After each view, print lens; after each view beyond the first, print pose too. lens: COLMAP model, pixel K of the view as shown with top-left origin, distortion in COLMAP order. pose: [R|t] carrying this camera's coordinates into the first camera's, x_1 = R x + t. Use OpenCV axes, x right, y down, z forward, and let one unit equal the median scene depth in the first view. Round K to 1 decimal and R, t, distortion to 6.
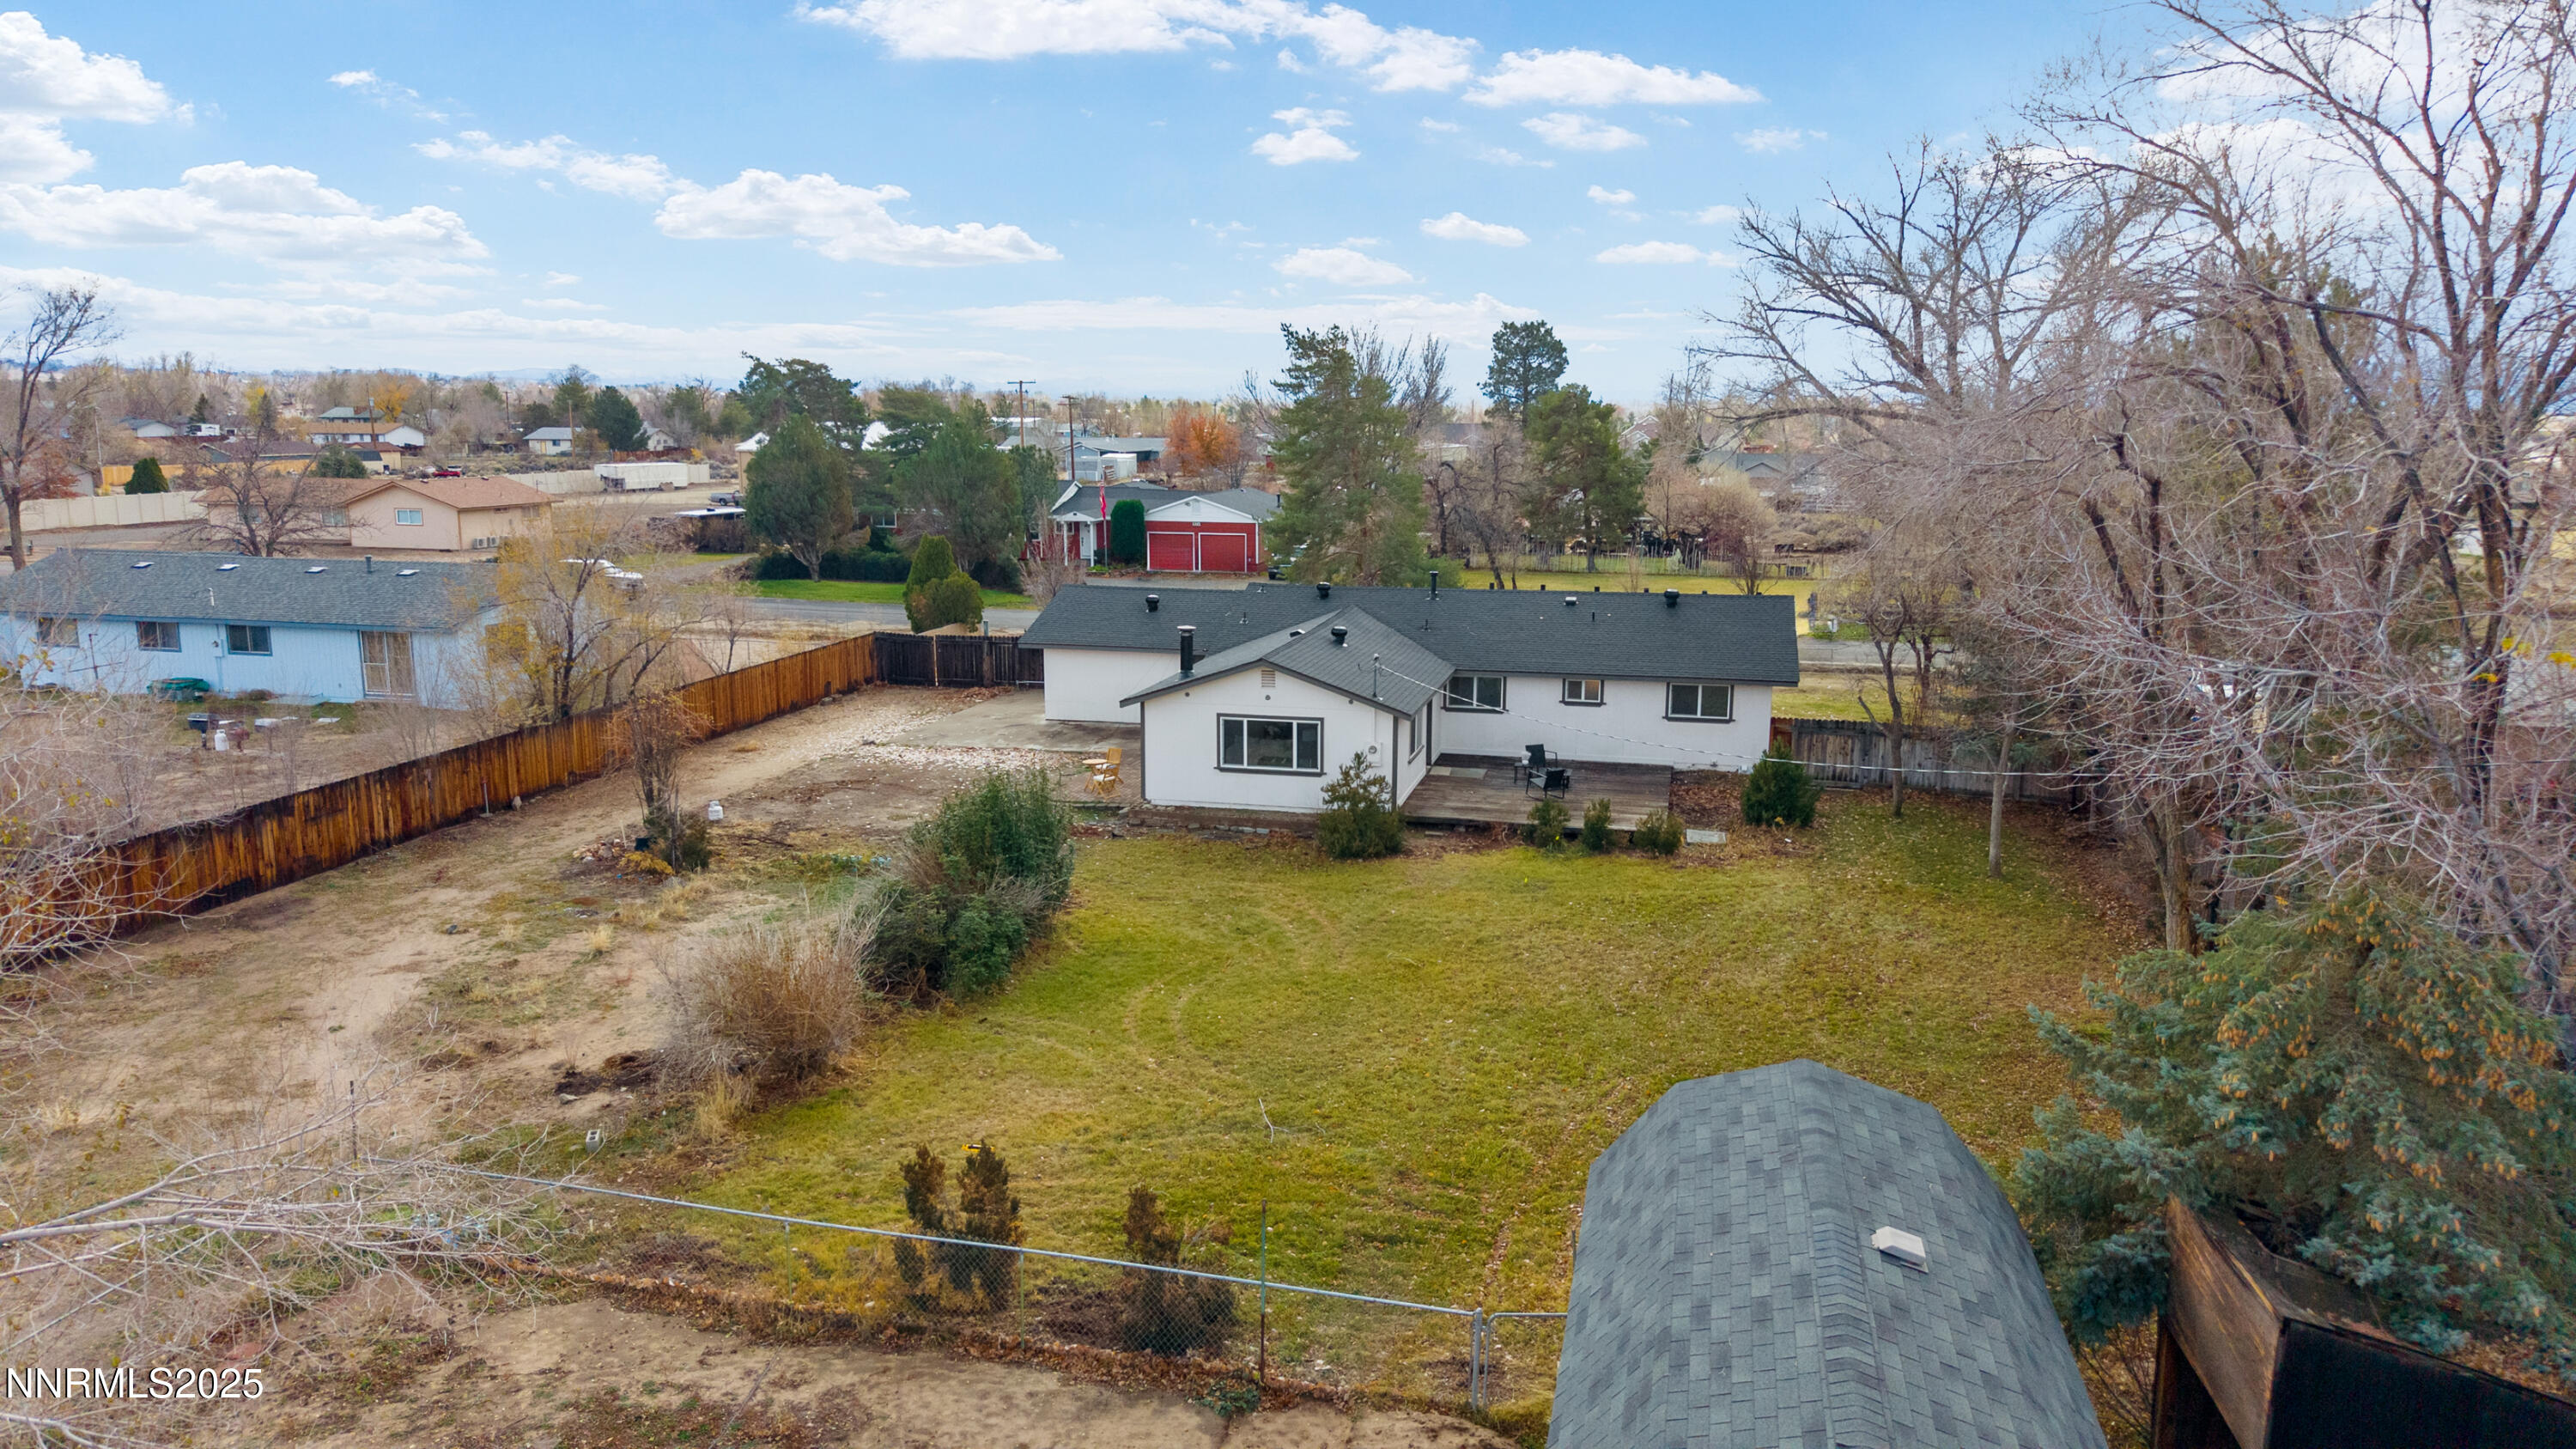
lens RADIAL K [[1701.0, 0, 1288.0], [0, 1701.0, 724.5], [0, 0, 1]] dist [0.112492, -0.168057]
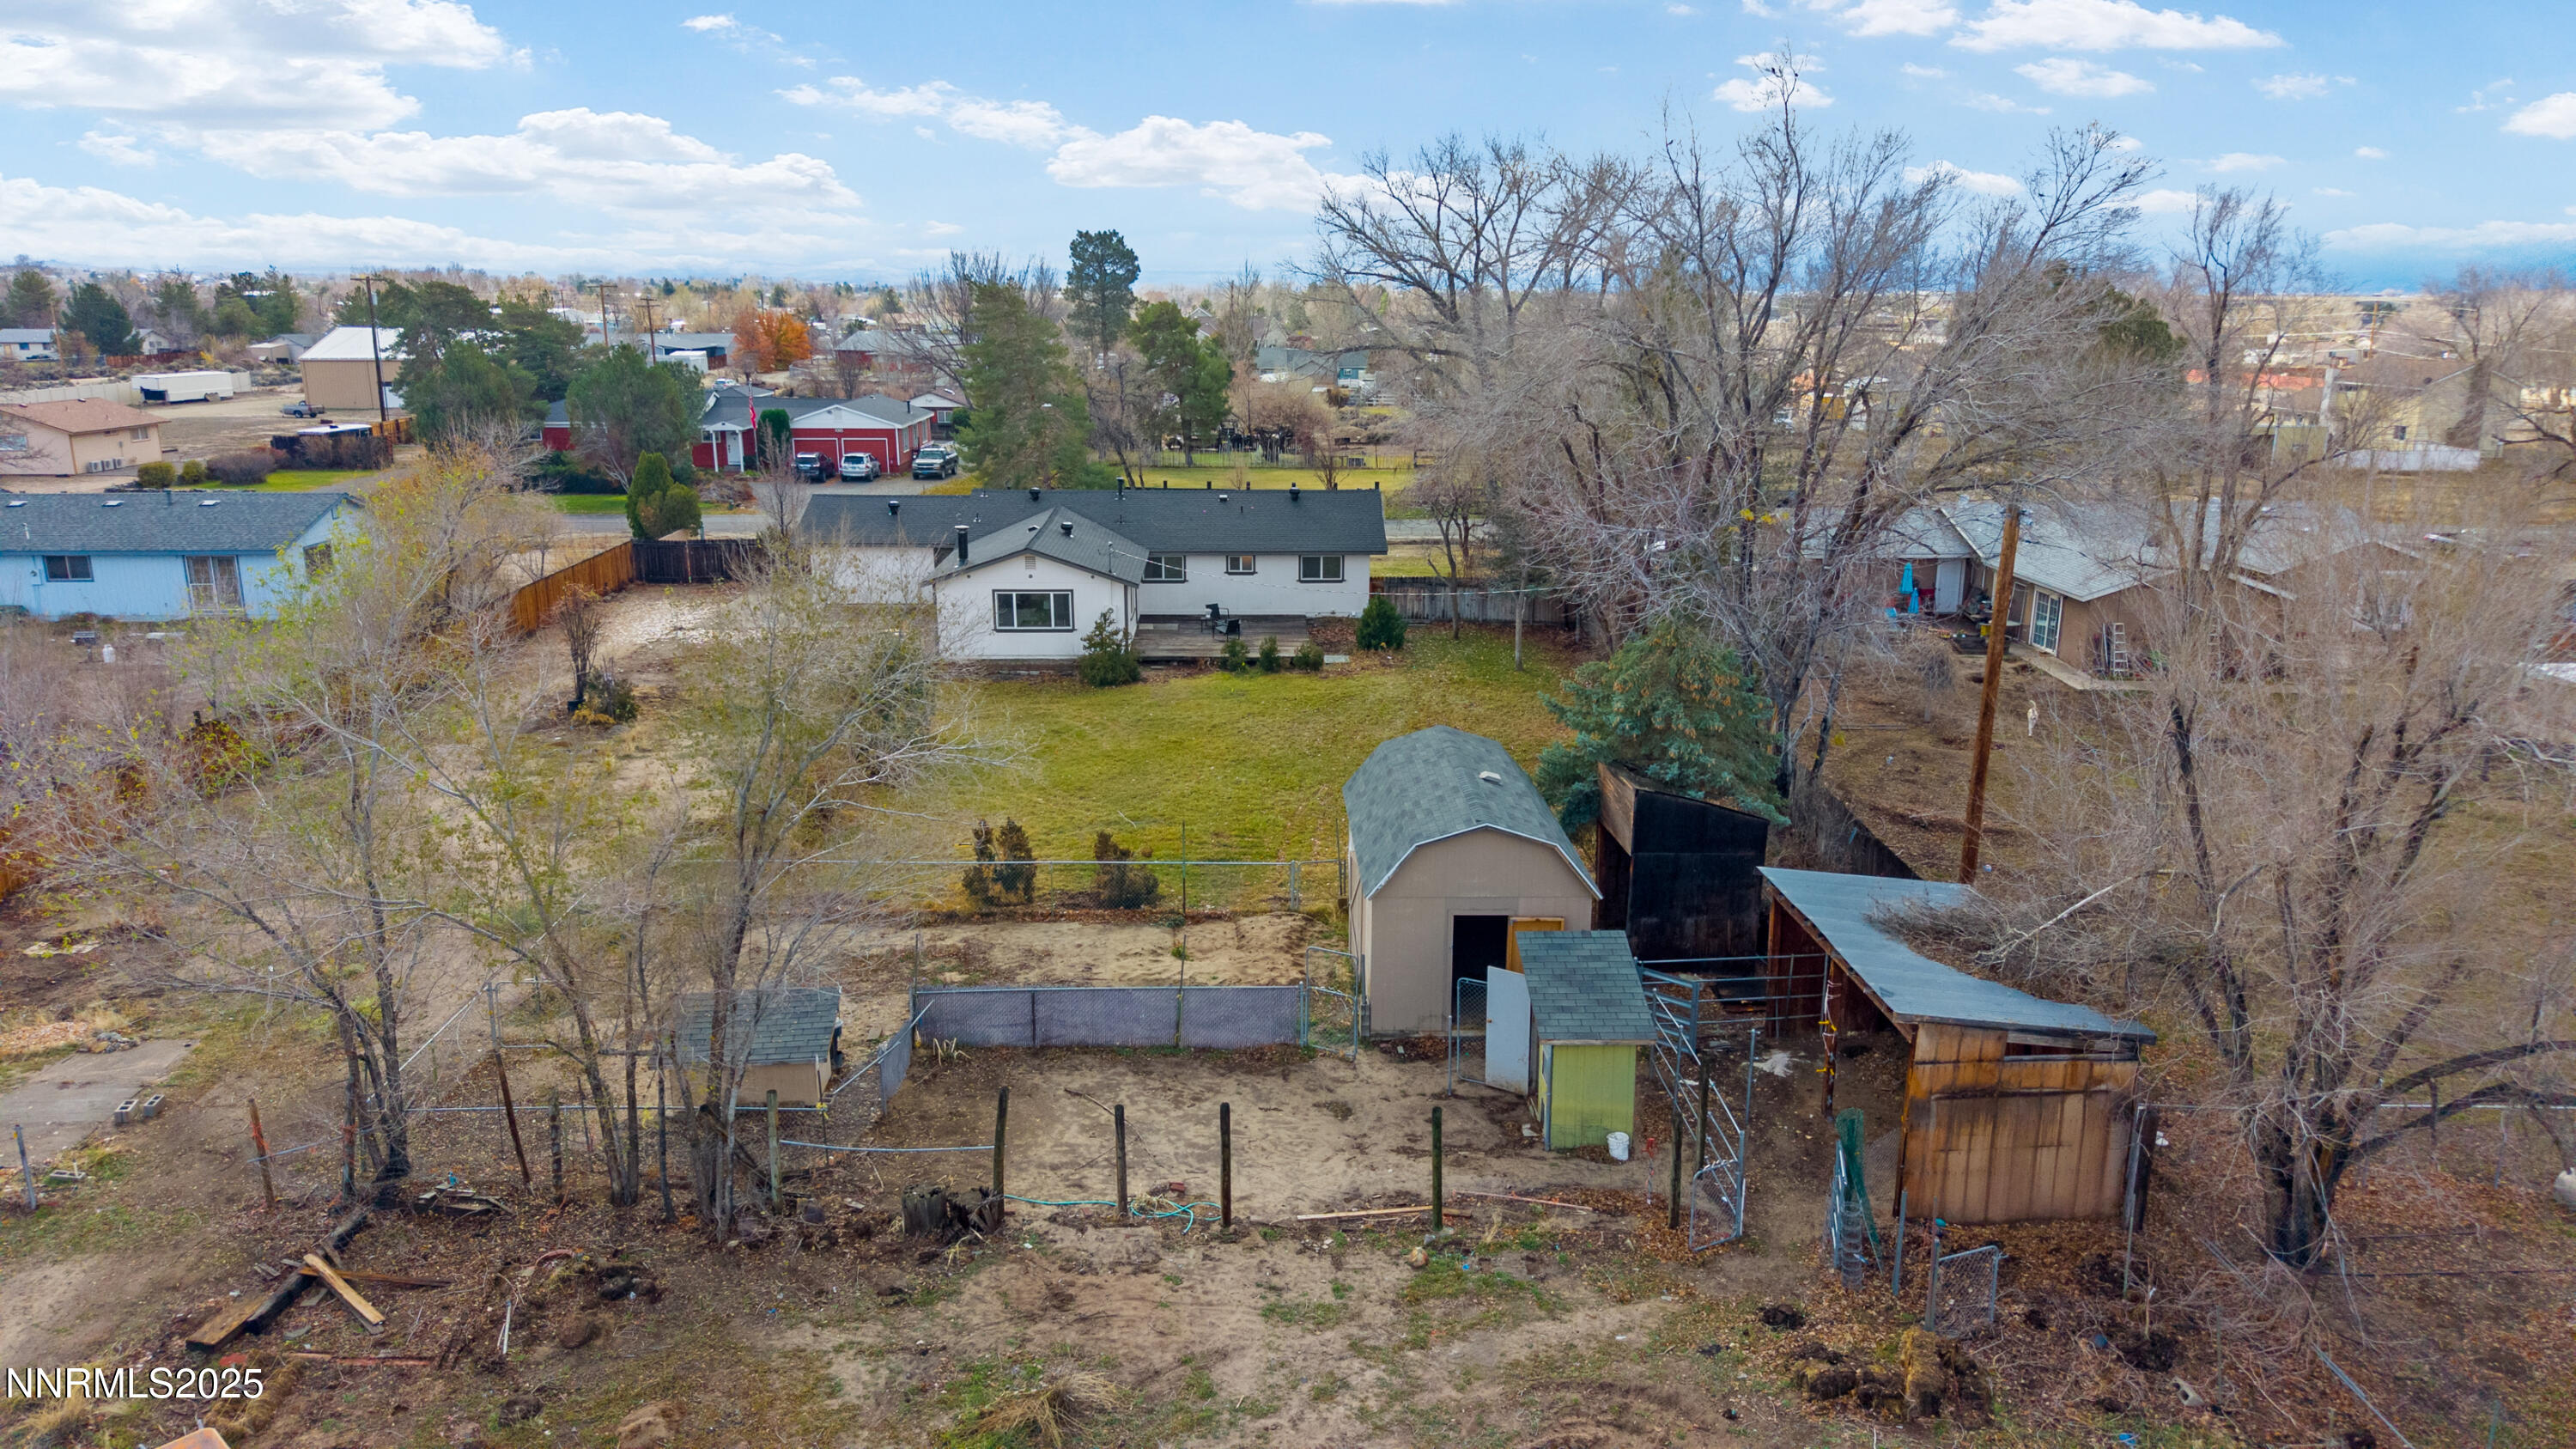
lens RADIAL K [[1701.0, 0, 1288.0], [0, 1701.0, 724.5], [0, 0, 1]] dist [0.112492, -0.168057]
pose [[0.965421, -0.065600, 0.252306, -0.146553], [0.048893, 0.996210, 0.071935, 0.012544], [-0.256069, -0.057112, 0.964970, -0.347140]]
